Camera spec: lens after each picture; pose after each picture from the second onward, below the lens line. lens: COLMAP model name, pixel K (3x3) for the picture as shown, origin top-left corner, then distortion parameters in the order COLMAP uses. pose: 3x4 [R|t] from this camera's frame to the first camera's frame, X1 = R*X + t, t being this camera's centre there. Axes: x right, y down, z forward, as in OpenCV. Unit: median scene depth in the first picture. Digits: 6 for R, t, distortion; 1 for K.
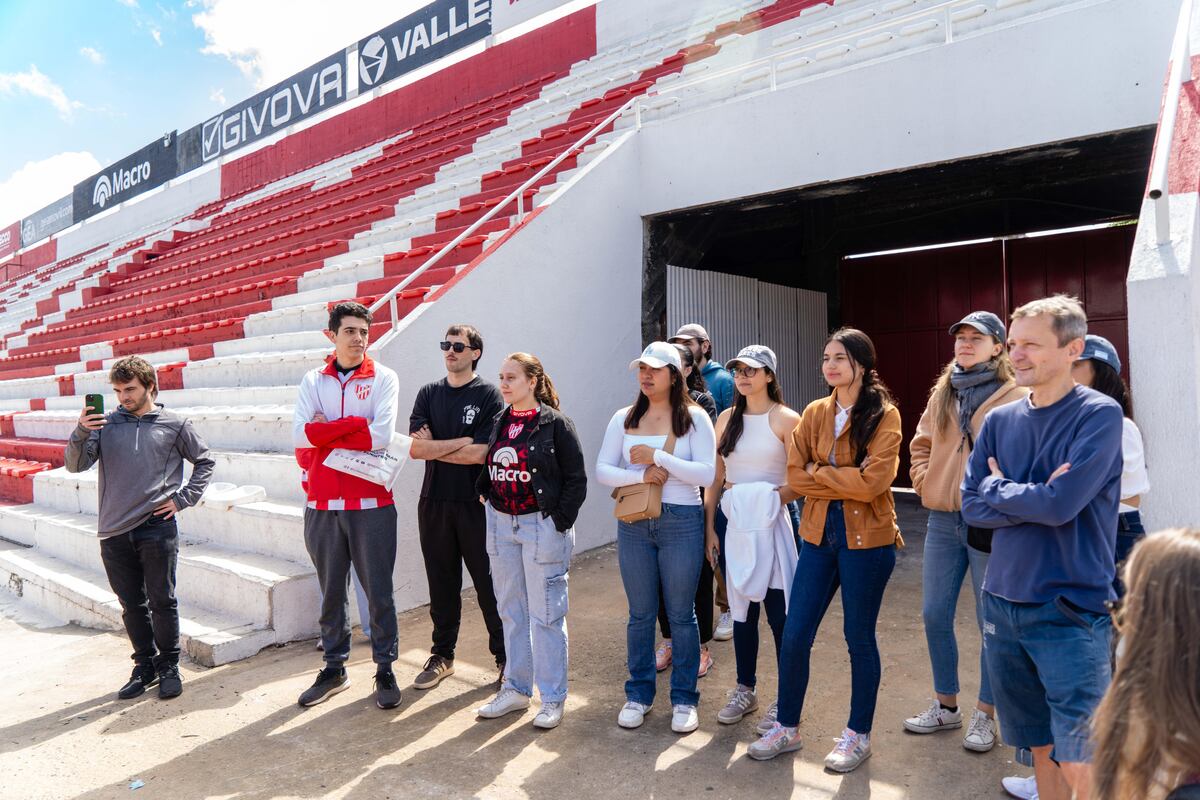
lens RADIAL K [[820.9, 0, 600.0], [0, 820.9, 400.0], [0, 0, 1]] dist [-0.053655, 0.046425]
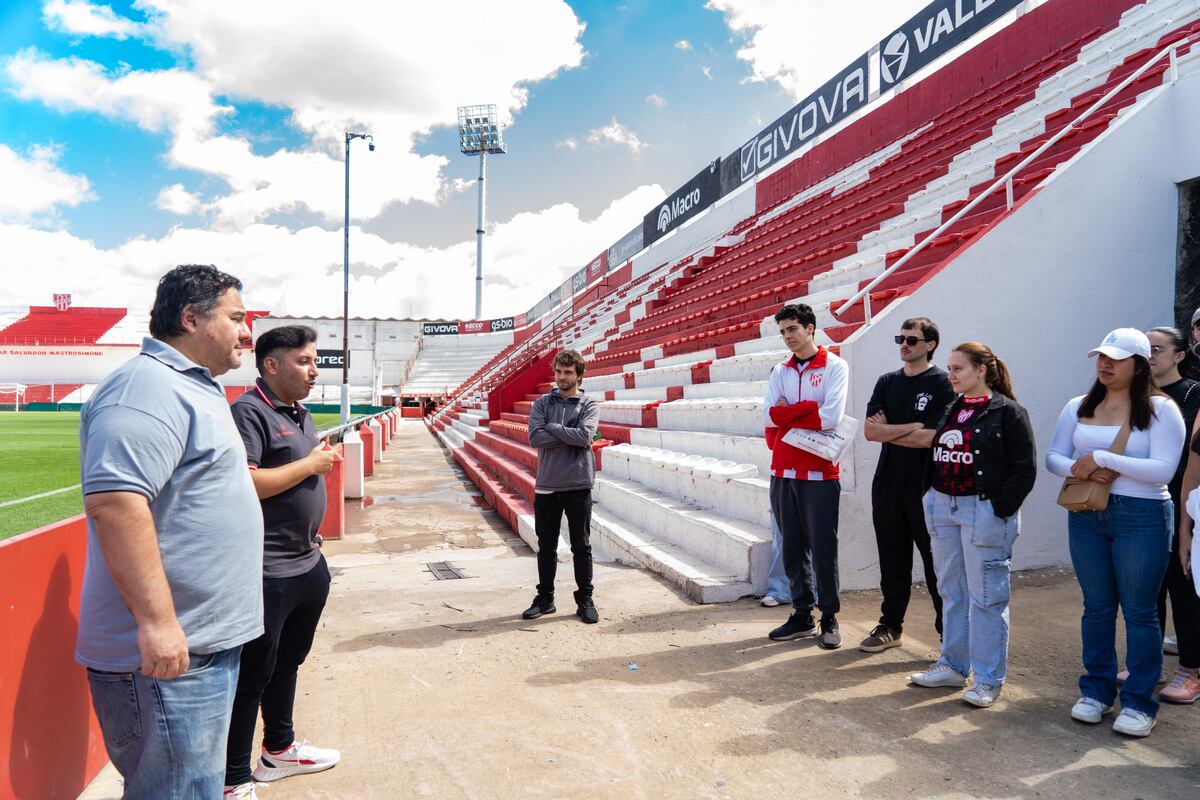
lens RADIAL K [[953.4, 0, 600.0], [0, 953.4, 400.0], [0, 0, 1]] dist [-0.001747, -0.007804]
pose [[0.781131, 0.008655, -0.624307, 0.202853], [-0.019280, 0.999761, -0.010263, 0.025578], [0.624069, 0.020053, 0.781112, -0.156232]]
